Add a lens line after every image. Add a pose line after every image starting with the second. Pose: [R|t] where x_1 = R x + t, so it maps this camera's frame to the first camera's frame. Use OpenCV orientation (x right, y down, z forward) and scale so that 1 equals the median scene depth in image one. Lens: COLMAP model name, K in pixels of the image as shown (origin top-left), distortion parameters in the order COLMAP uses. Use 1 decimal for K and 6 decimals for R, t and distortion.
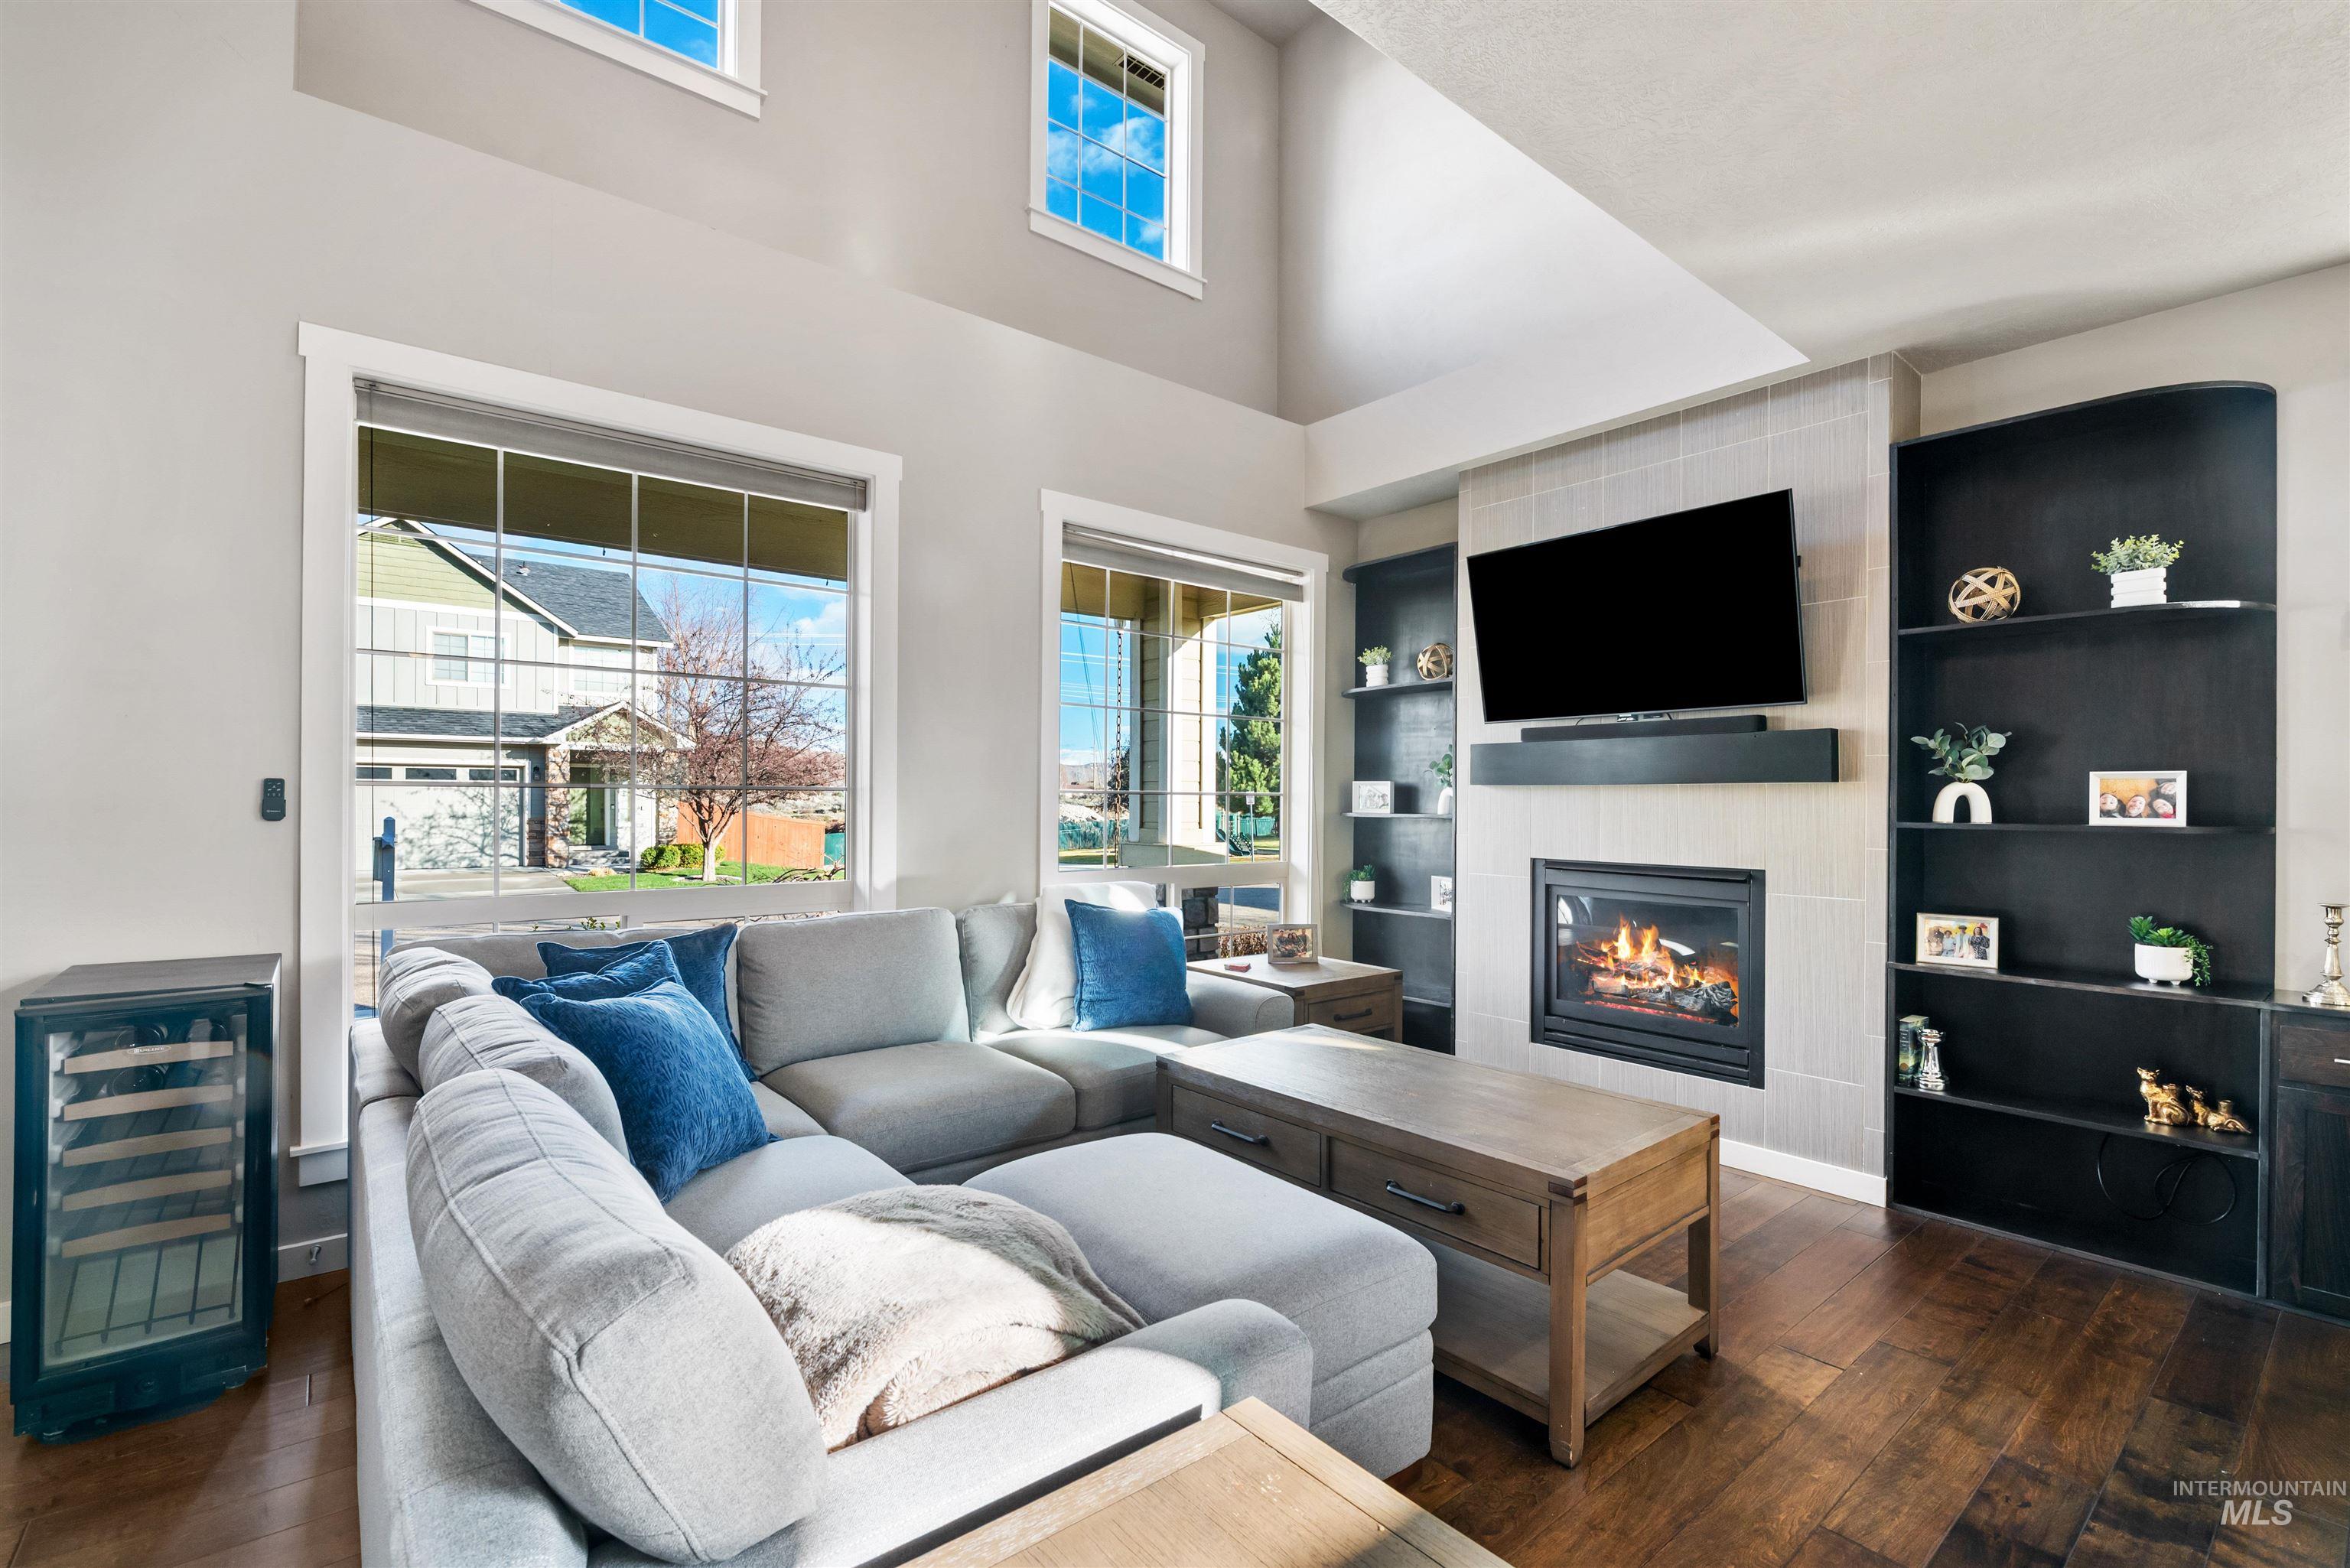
lens RADIAL K [[1042.8, 0, 1171.9], [0, 1042.8, 801.5], [0, 0, 1]] dist [-0.003580, -0.002267]
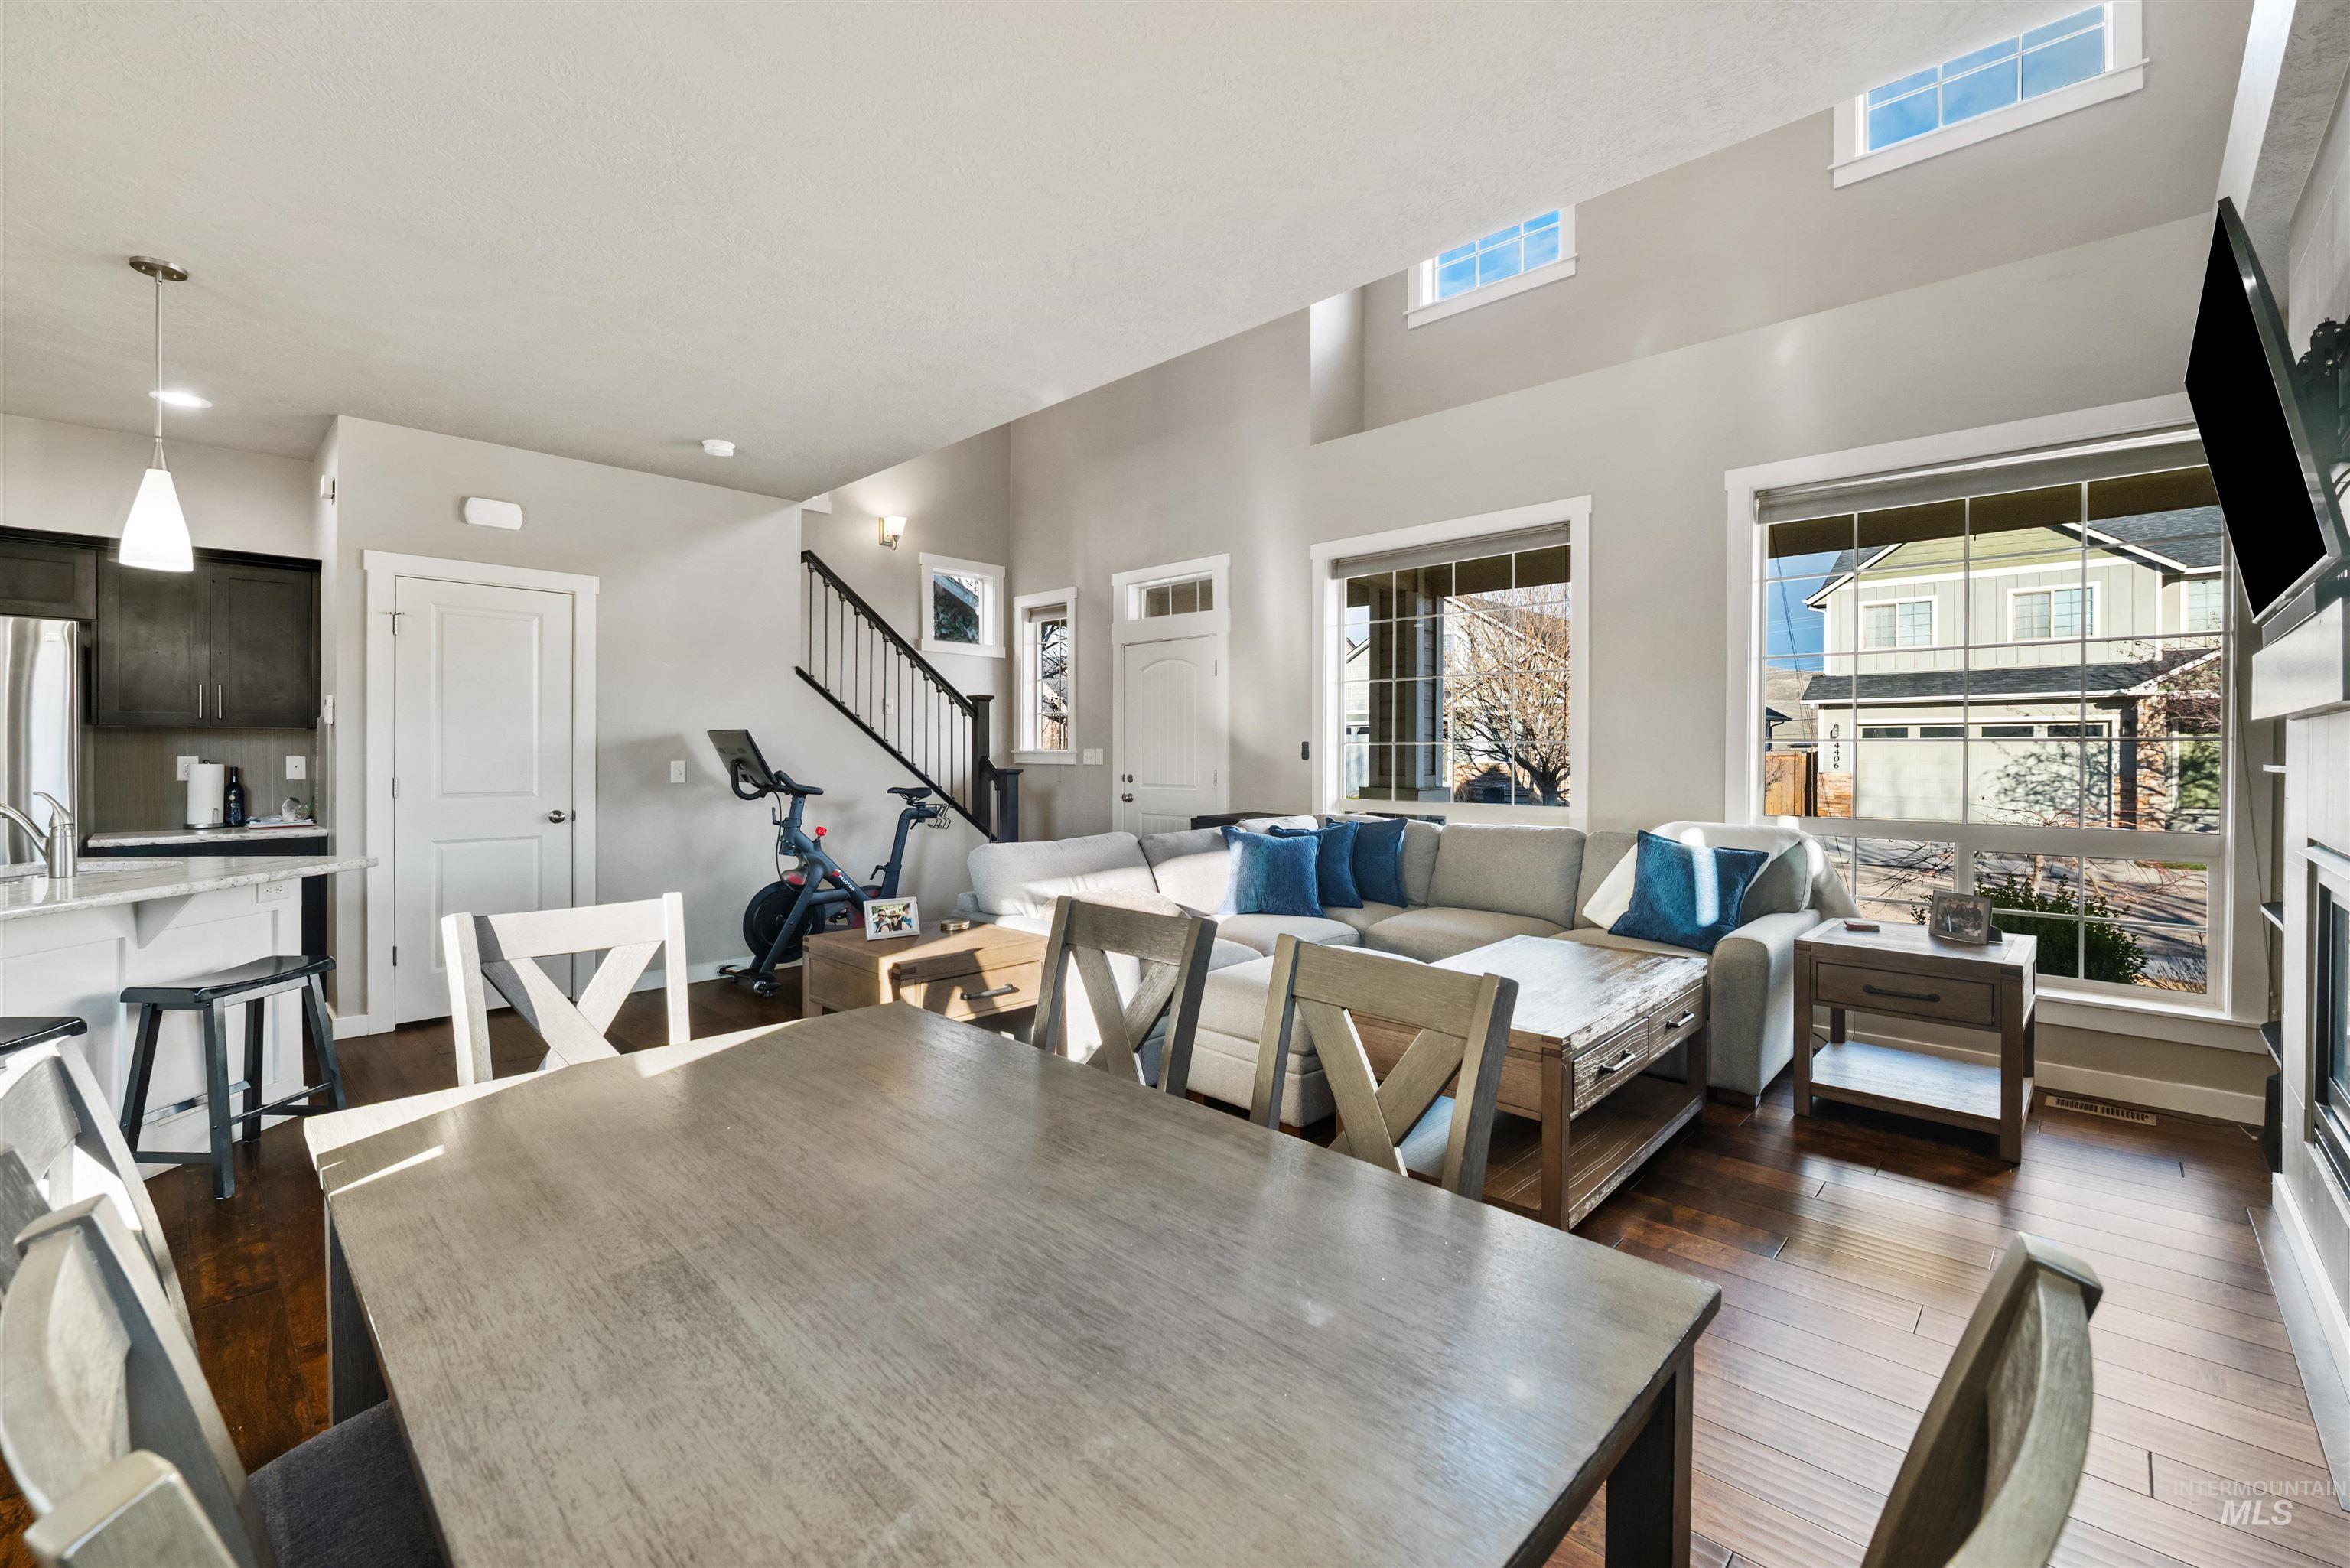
lens RADIAL K [[974.8, 0, 1164.3], [0, 974.8, 757.0], [0, 0, 1]] dist [-0.005262, -0.001996]
pose [[0.110232, -0.000771, -0.993906, 0.935349], [-0.001757, 0.999998, -0.000970, 0.010857], [0.993904, 0.001853, 0.110230, 0.317639]]
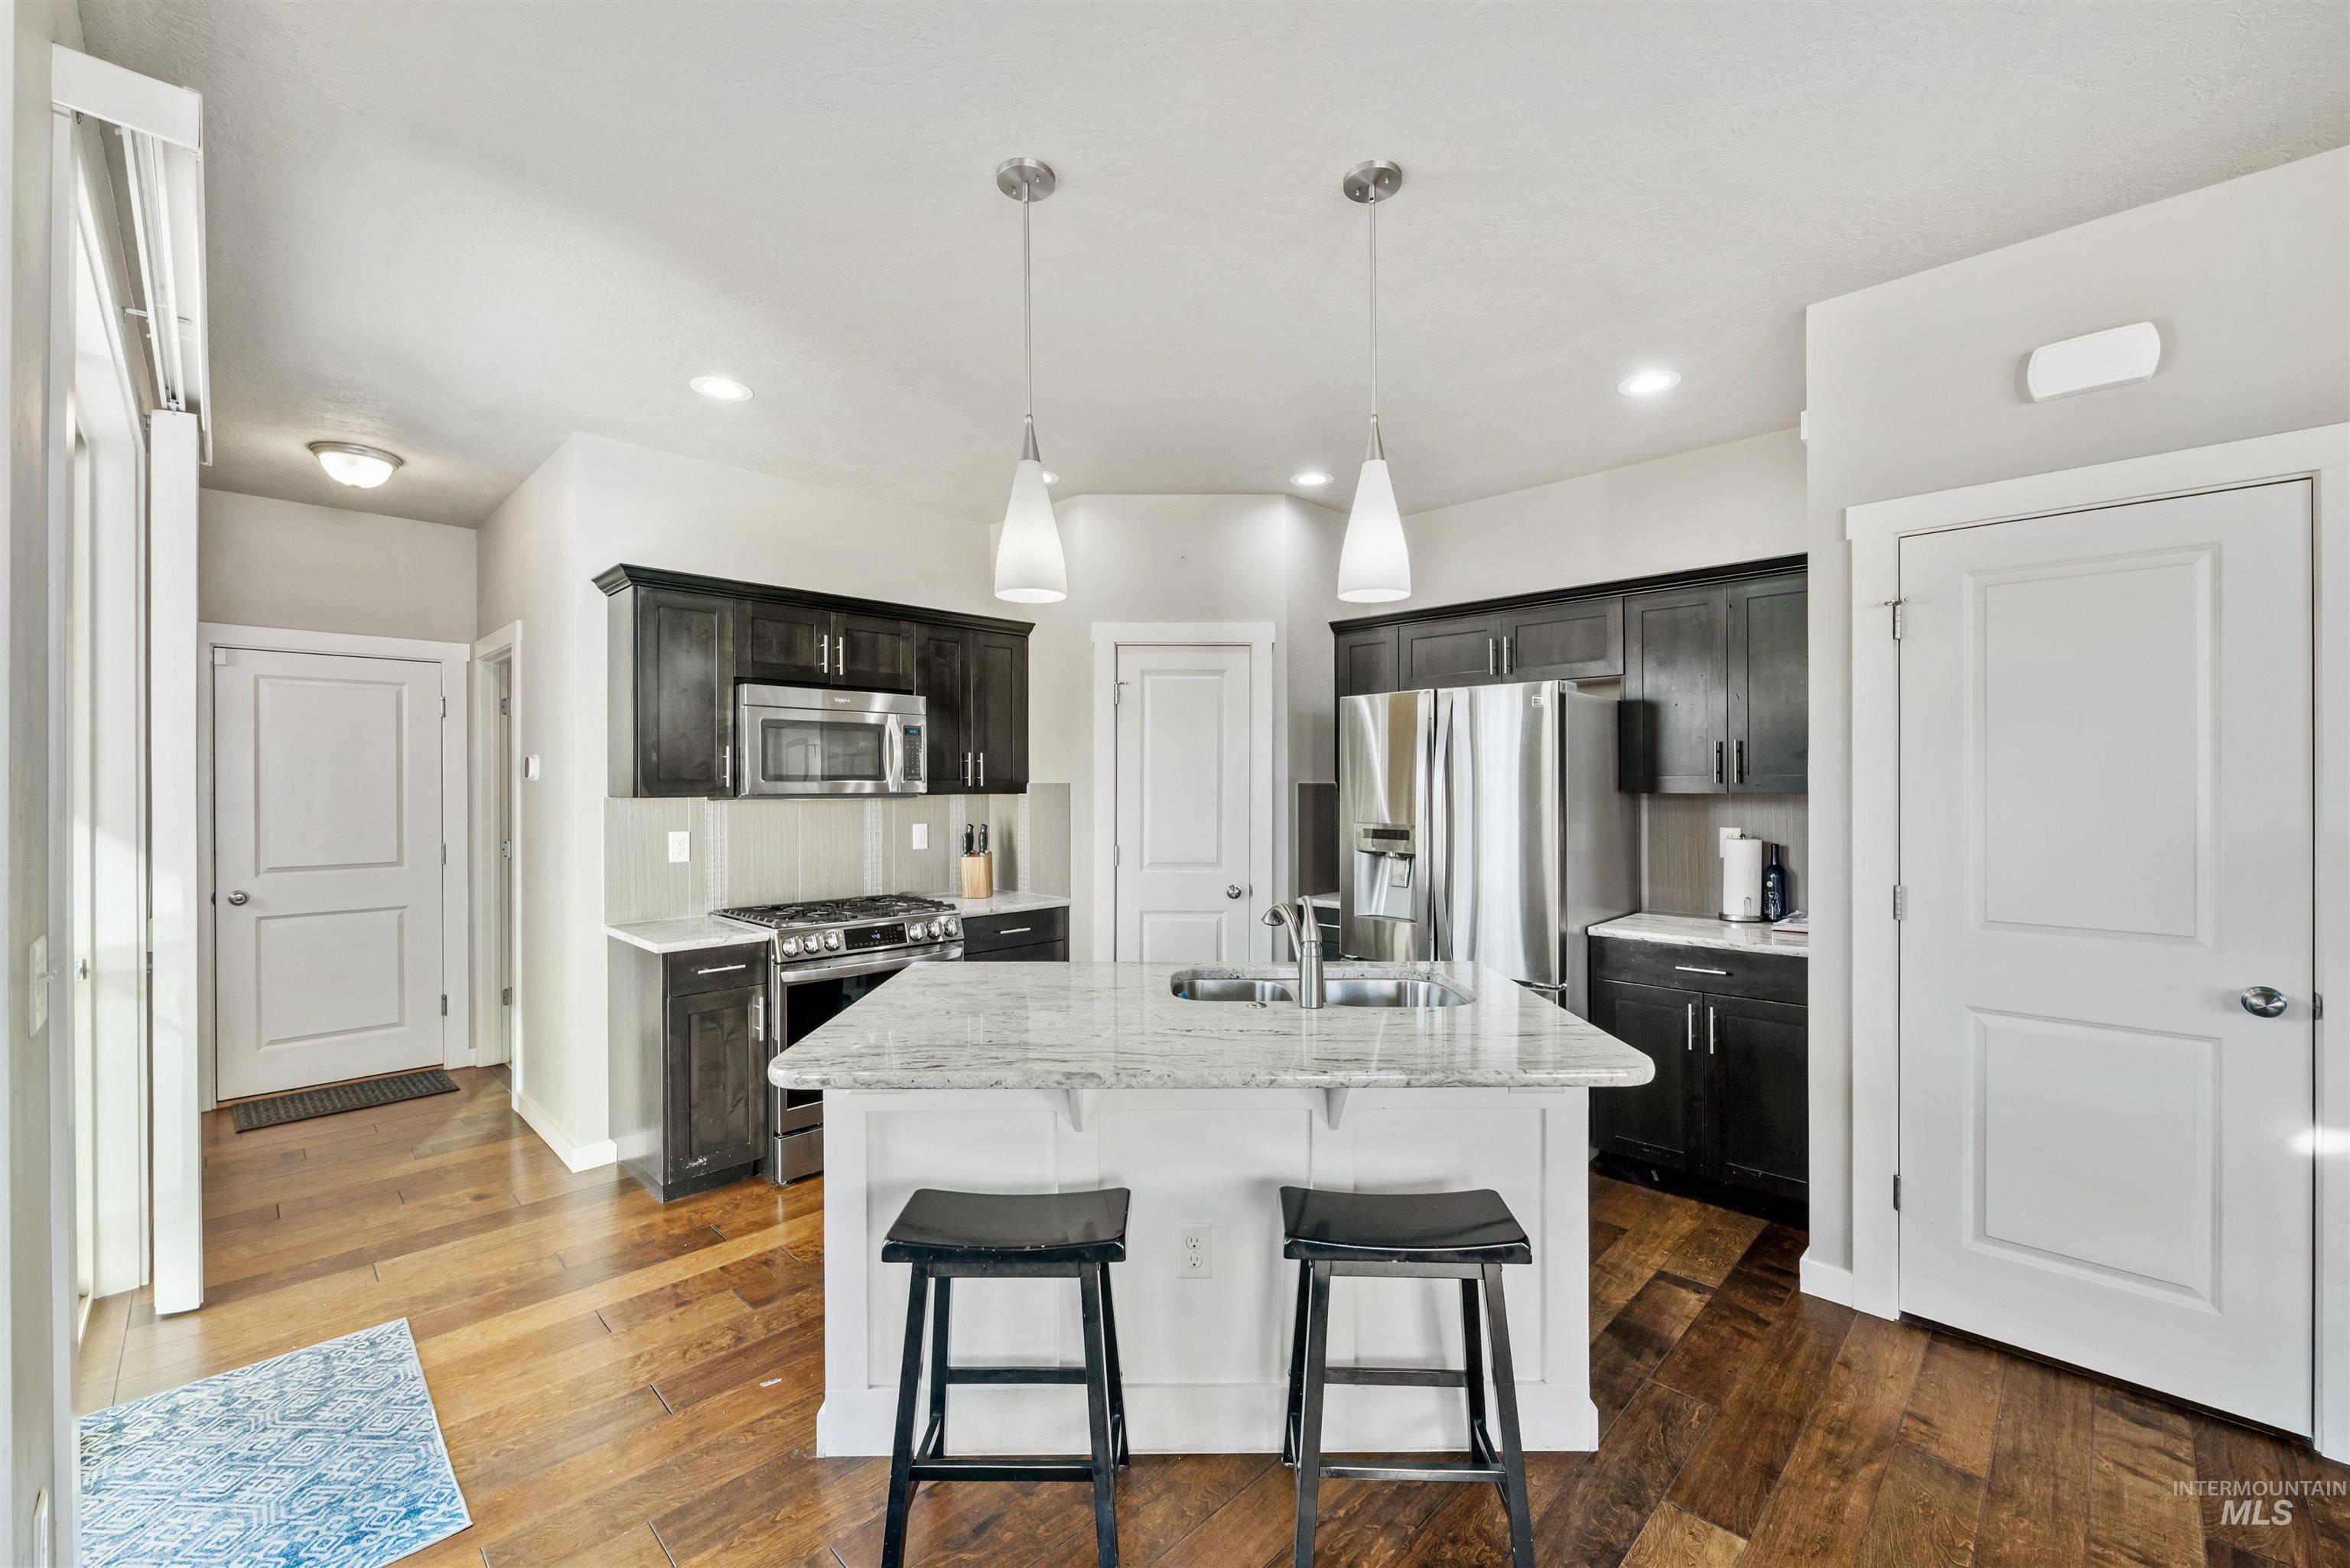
lens RADIAL K [[957.1, 0, 1194.8], [0, 957.1, 784.3], [0, 0, 1]] dist [-0.006931, 0.000333]
pose [[-0.993918, -0.001911, -0.110104, 0.231719], [-0.002287, 0.999992, 0.003297, -0.035797], [0.110097, 0.003529, -0.993915, 0.133077]]
